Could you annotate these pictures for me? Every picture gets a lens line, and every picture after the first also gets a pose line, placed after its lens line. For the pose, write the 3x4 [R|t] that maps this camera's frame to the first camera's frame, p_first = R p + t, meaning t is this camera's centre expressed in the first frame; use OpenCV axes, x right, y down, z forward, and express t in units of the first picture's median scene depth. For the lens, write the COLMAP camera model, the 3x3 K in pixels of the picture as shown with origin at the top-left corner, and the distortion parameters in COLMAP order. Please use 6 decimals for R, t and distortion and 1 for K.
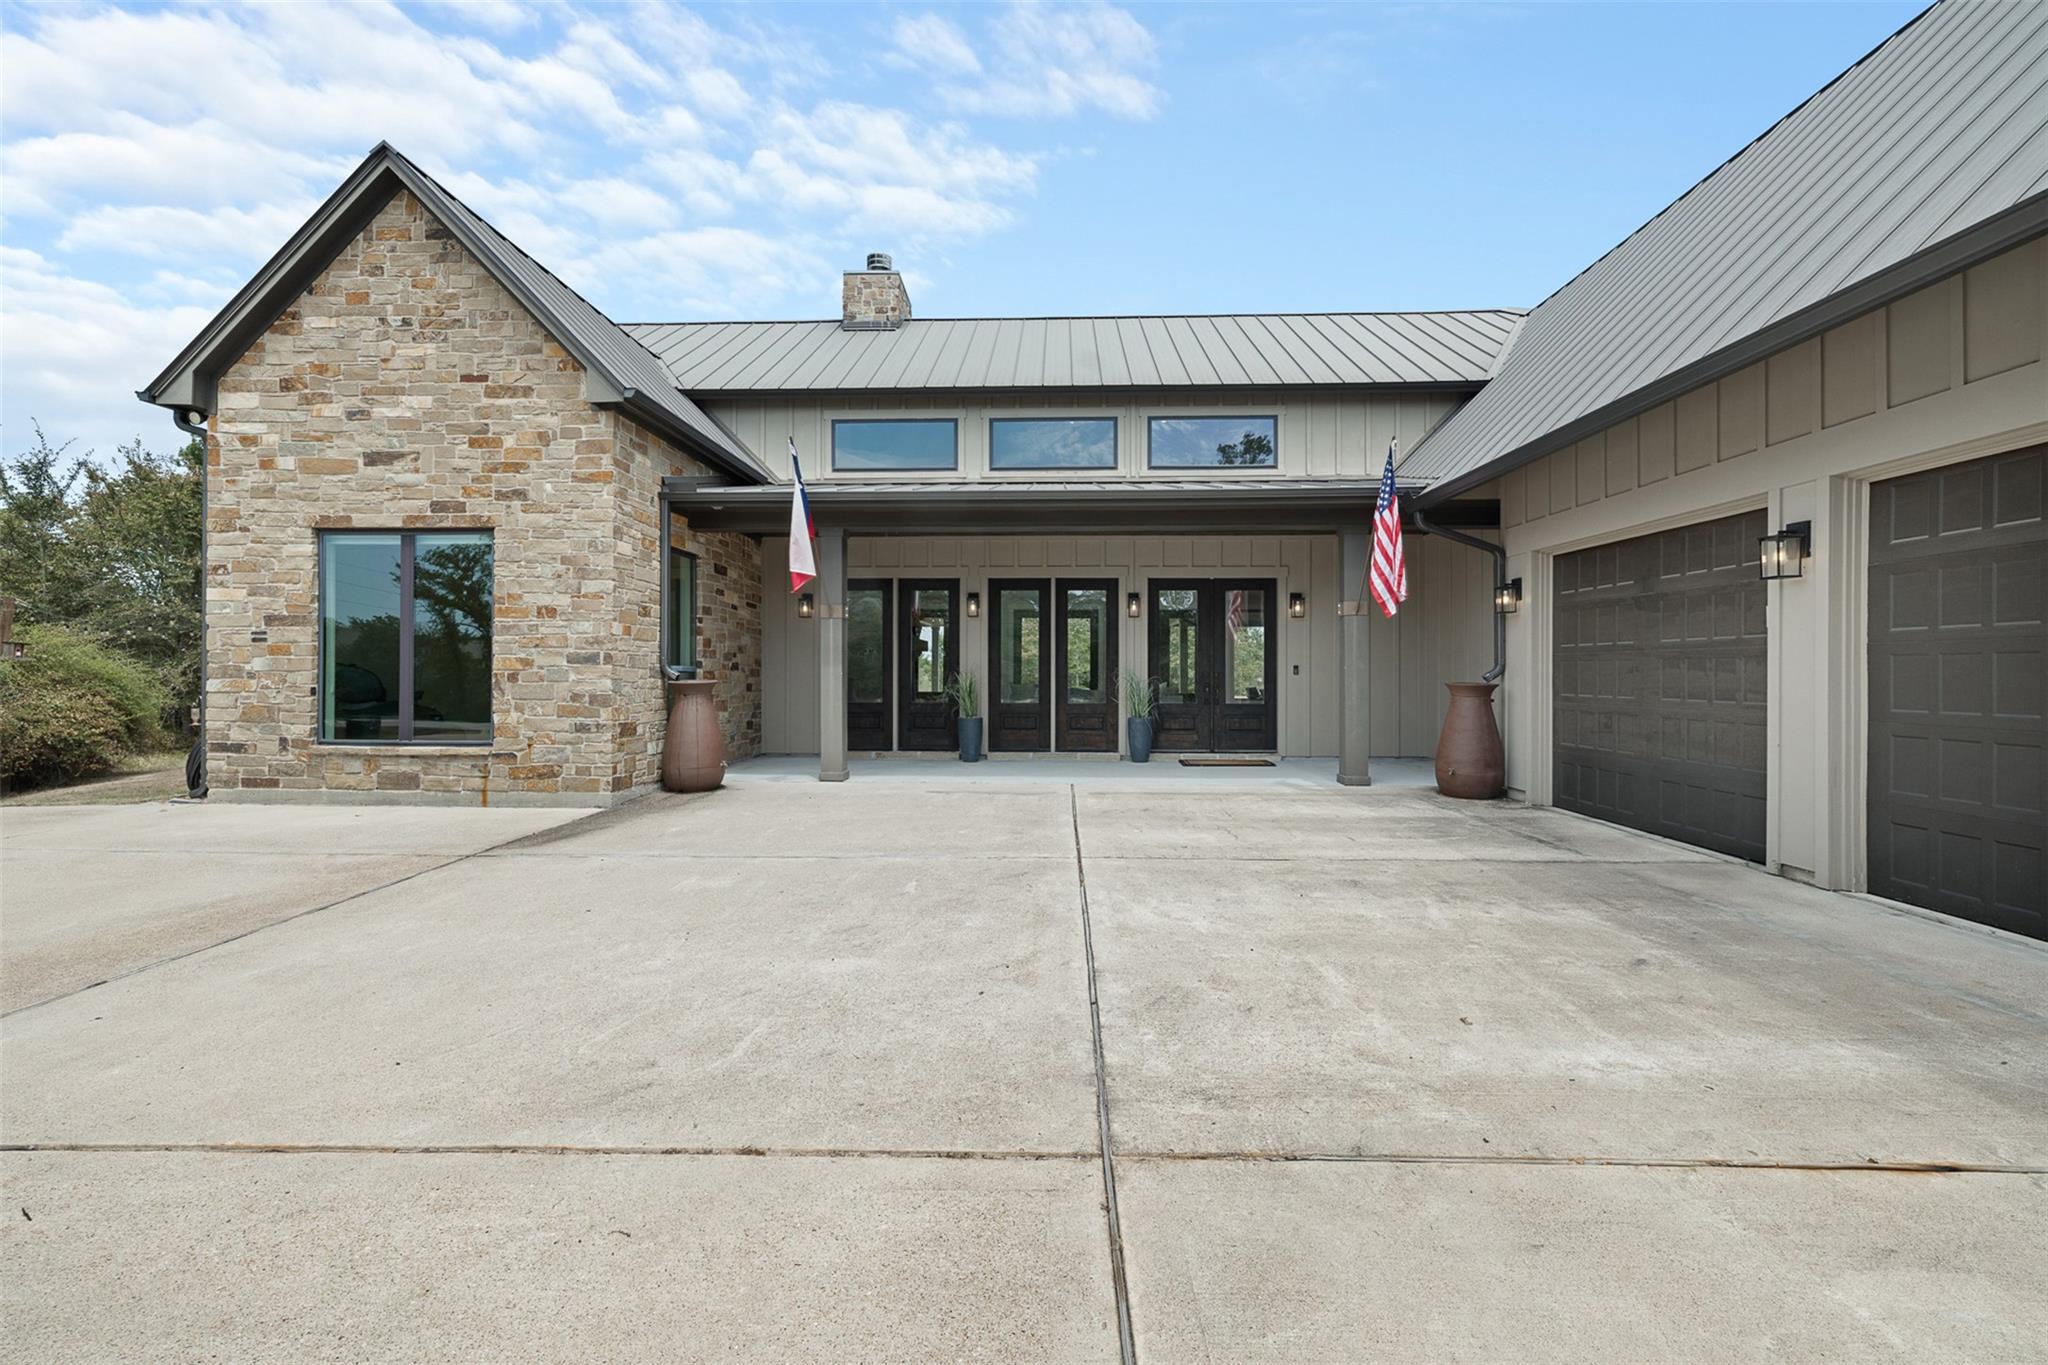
lens RADIAL K [[866.9, 0, 1012.1], [0, 866.9, 671.4], [0, 0, 1]] dist [0.002560, -0.000246]
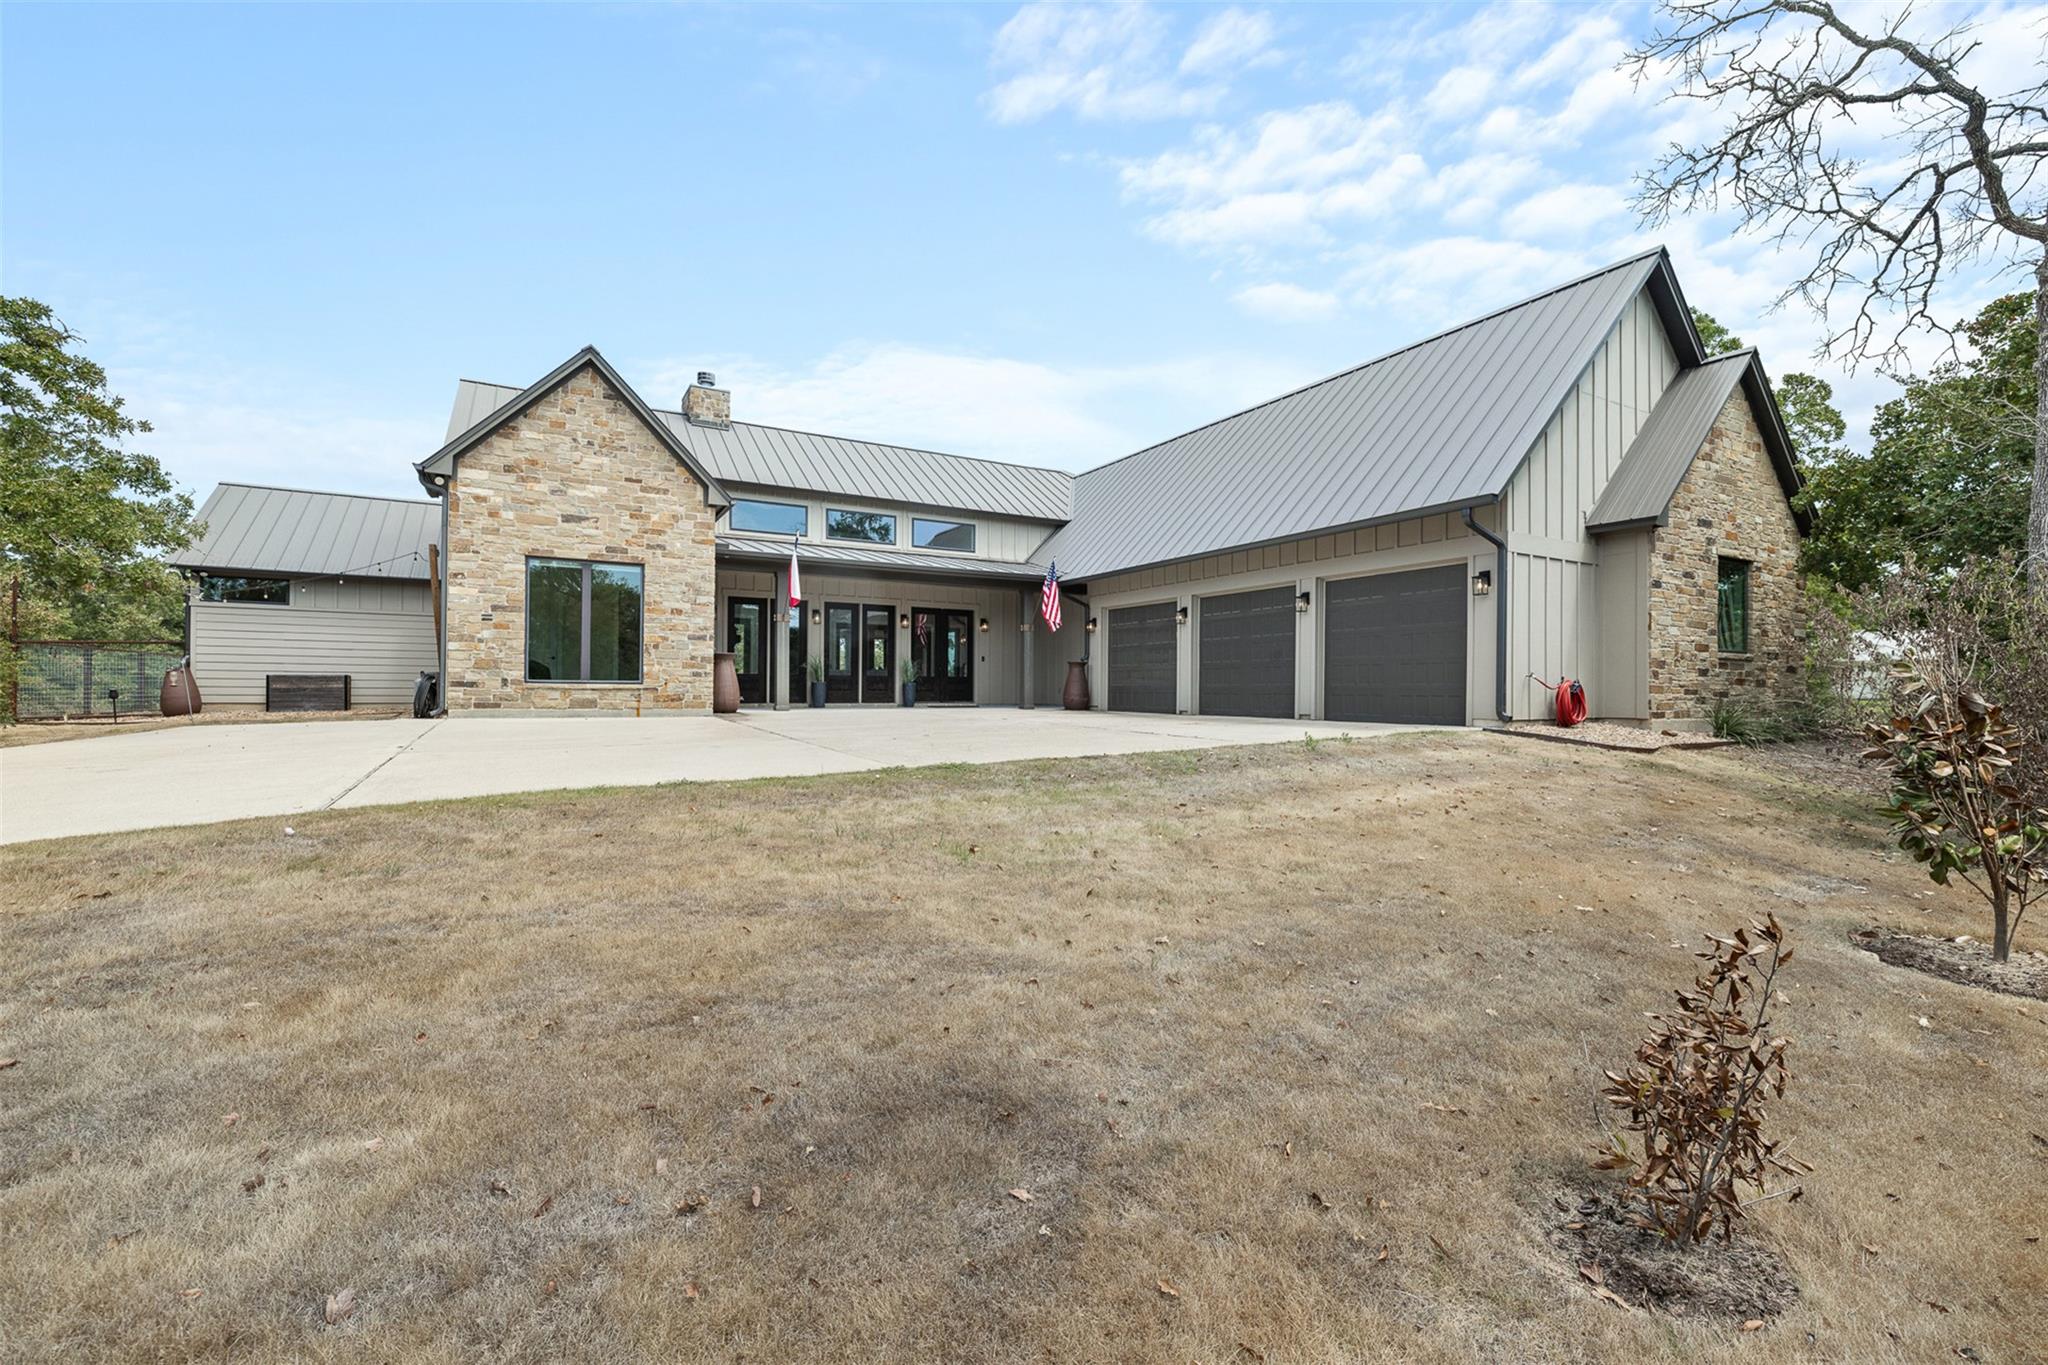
lens RADIAL K [[719.2, 0, 1023.4], [0, 719.2, 680.2], [0, 0, 1]] dist [0.000257, -0.000157]
pose [[0.863455, 0.004900, 0.504403, -0.672067], [-0.006831, 0.999975, 0.001979, 0.070223], [-0.504380, -0.005155, 0.863466, -0.707077]]
